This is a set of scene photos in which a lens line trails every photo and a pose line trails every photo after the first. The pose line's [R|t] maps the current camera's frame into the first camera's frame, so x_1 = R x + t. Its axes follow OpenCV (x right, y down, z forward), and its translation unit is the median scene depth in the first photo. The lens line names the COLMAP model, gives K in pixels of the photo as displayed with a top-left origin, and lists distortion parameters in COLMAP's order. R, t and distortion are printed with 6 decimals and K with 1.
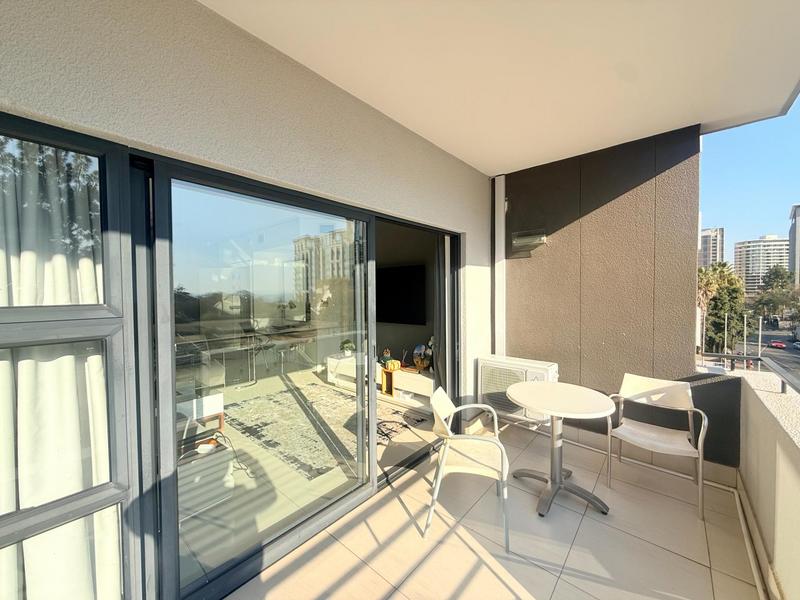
lens RADIAL K [[318.1, 0, 397.5], [0, 318.1, 299.3], [0, 0, 1]] dist [-0.002393, 0.000827]
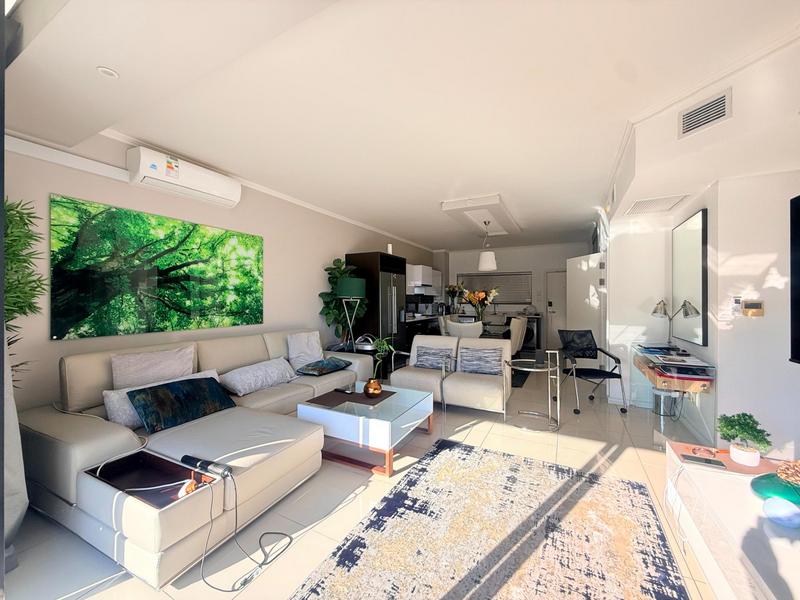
lens RADIAL K [[318.1, 0, 399.7], [0, 318.1, 298.0], [0, 0, 1]] dist [-0.002393, 0.000827]
pose [[0.229778, 0.002366, -0.973240, 0.092614], [-0.030700, 0.999517, -0.004818, 0.025495], [0.972759, 0.030986, 0.229740, 0.680939]]
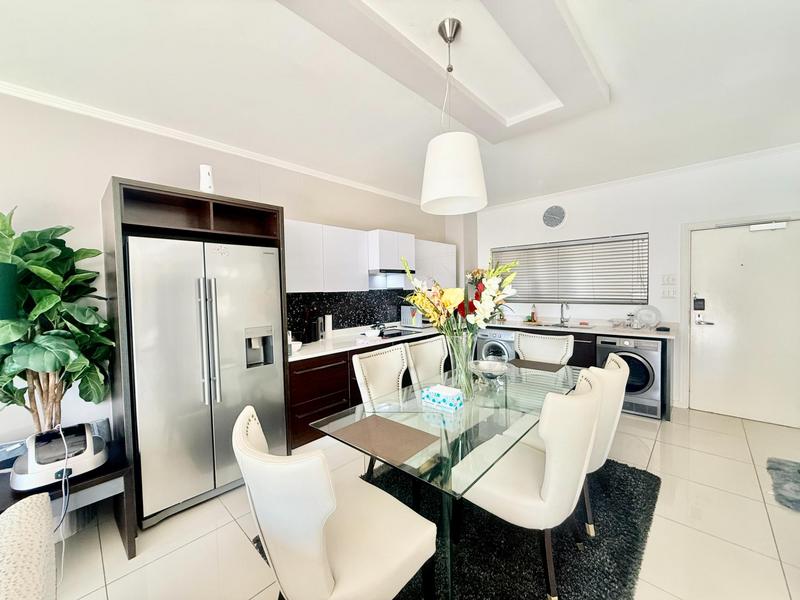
lens RADIAL K [[318.1, 0, 396.3], [0, 318.1, 300.2], [0, 0, 1]] dist [-0.002393, 0.000827]
pose [[-0.049390, 0.046437, -0.997699, -0.708003], [-0.008840, 0.998859, 0.046928, -0.018061], [0.998740, 0.011137, -0.048923, 1.264163]]
